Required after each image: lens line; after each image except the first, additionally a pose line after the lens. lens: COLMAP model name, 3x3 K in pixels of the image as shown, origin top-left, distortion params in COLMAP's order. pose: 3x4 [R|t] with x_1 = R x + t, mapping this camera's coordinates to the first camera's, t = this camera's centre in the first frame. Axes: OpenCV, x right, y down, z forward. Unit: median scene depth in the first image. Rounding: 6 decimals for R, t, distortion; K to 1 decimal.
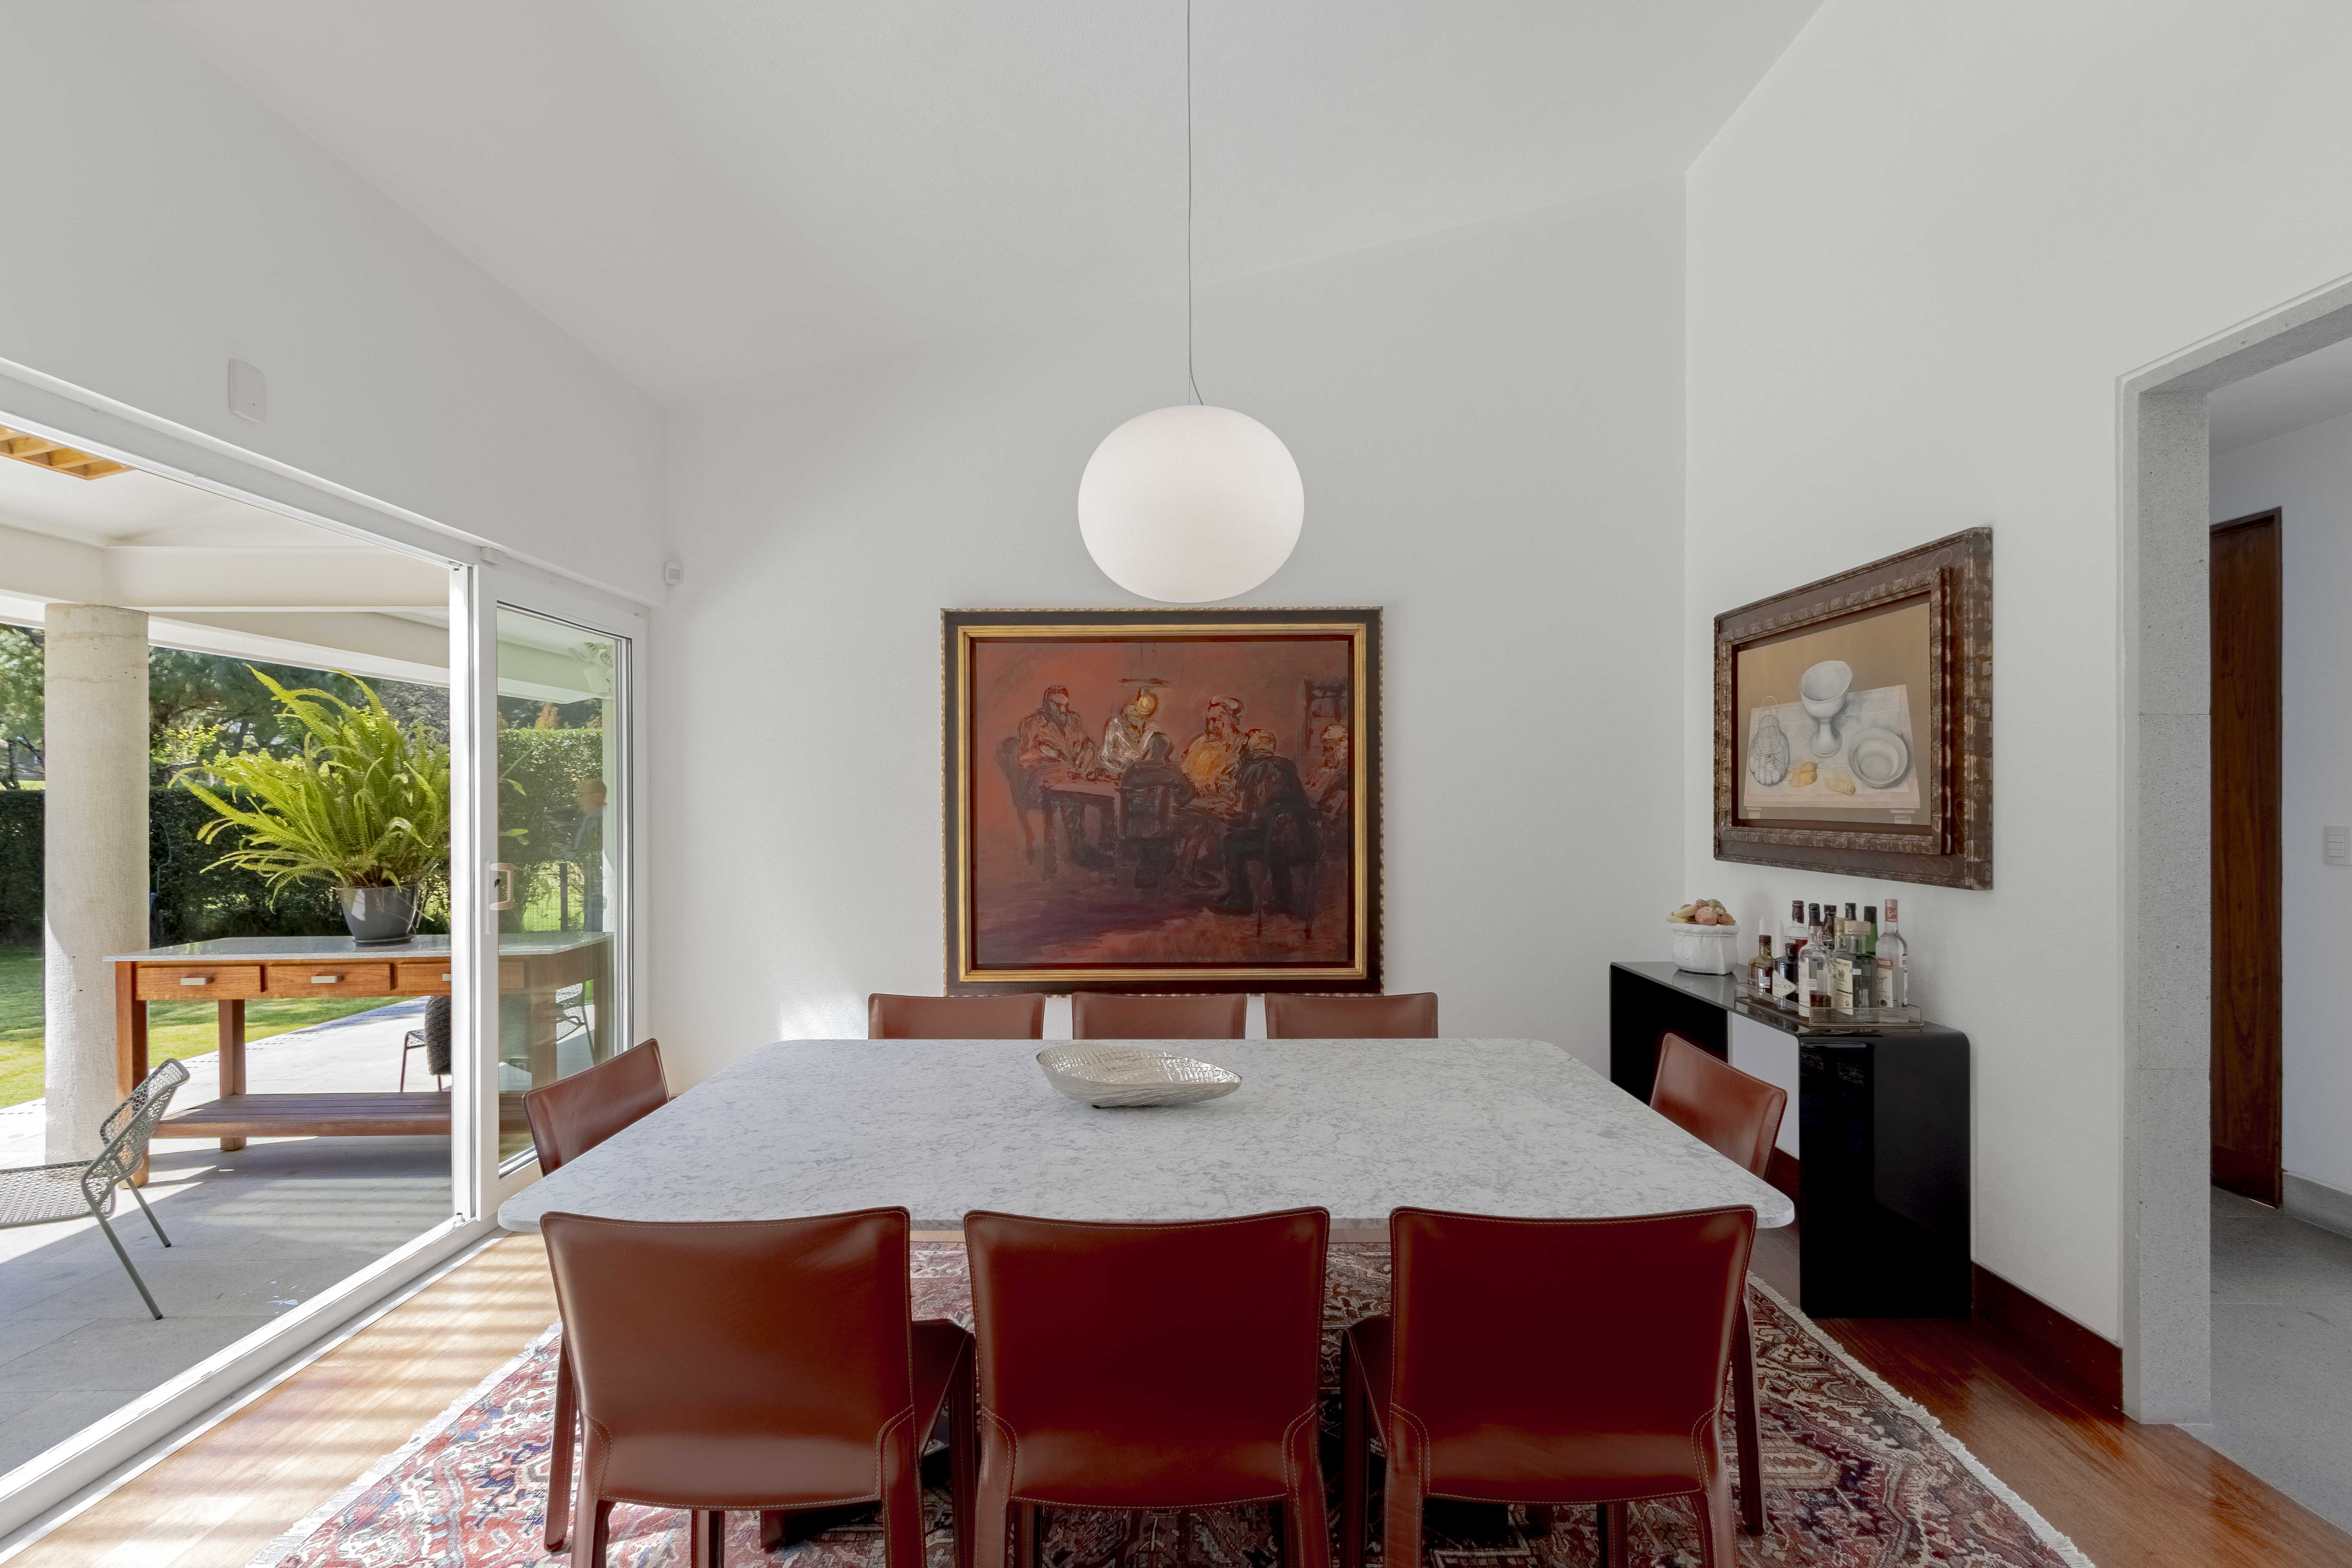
lens RADIAL K [[1104.3, 0, 1184.9], [0, 1104.3, 793.9], [0, 0, 1]] dist [0.014178, -0.004888]
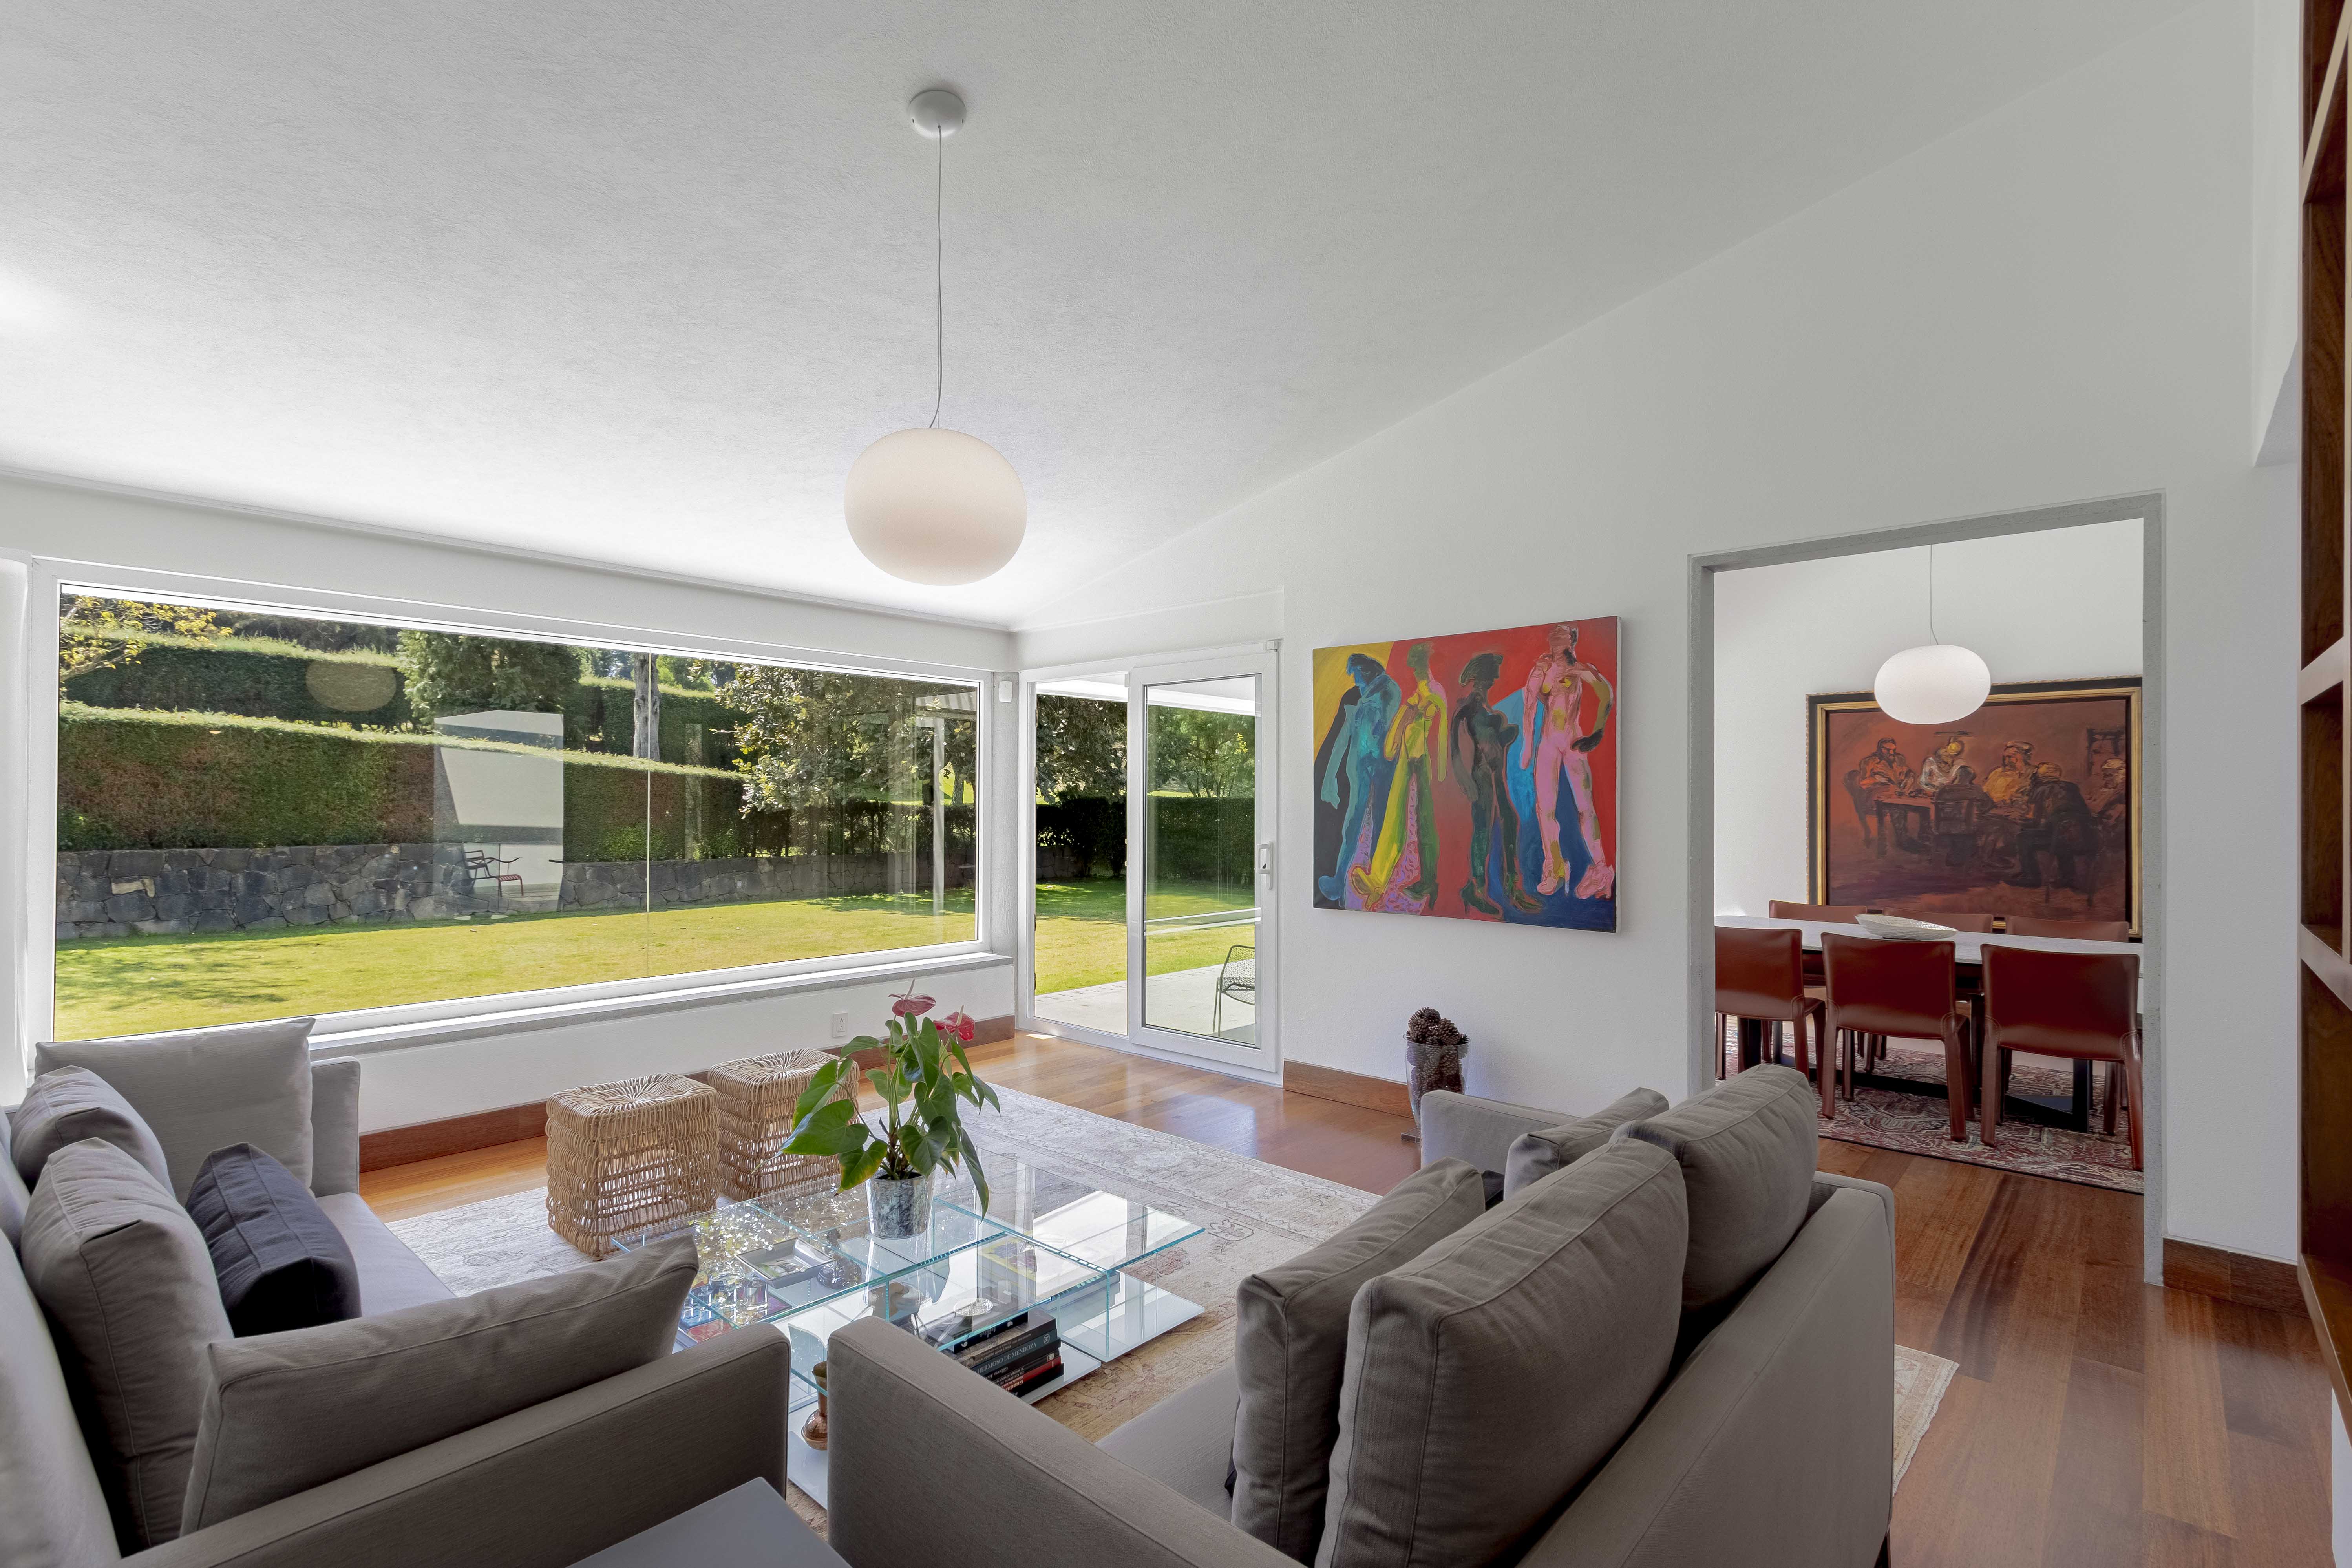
lens RADIAL K [[1104.3, 0, 1193.1], [0, 1104.3, 790.2], [0, 0, 1]] dist [0.014178, -0.004888]
pose [[0.752373, -0.000995, -0.658736, 0.187942], [-0.007507, 0.999921, -0.010085, 0.002108], [0.658694, 0.012533, 0.752306, -0.876676]]
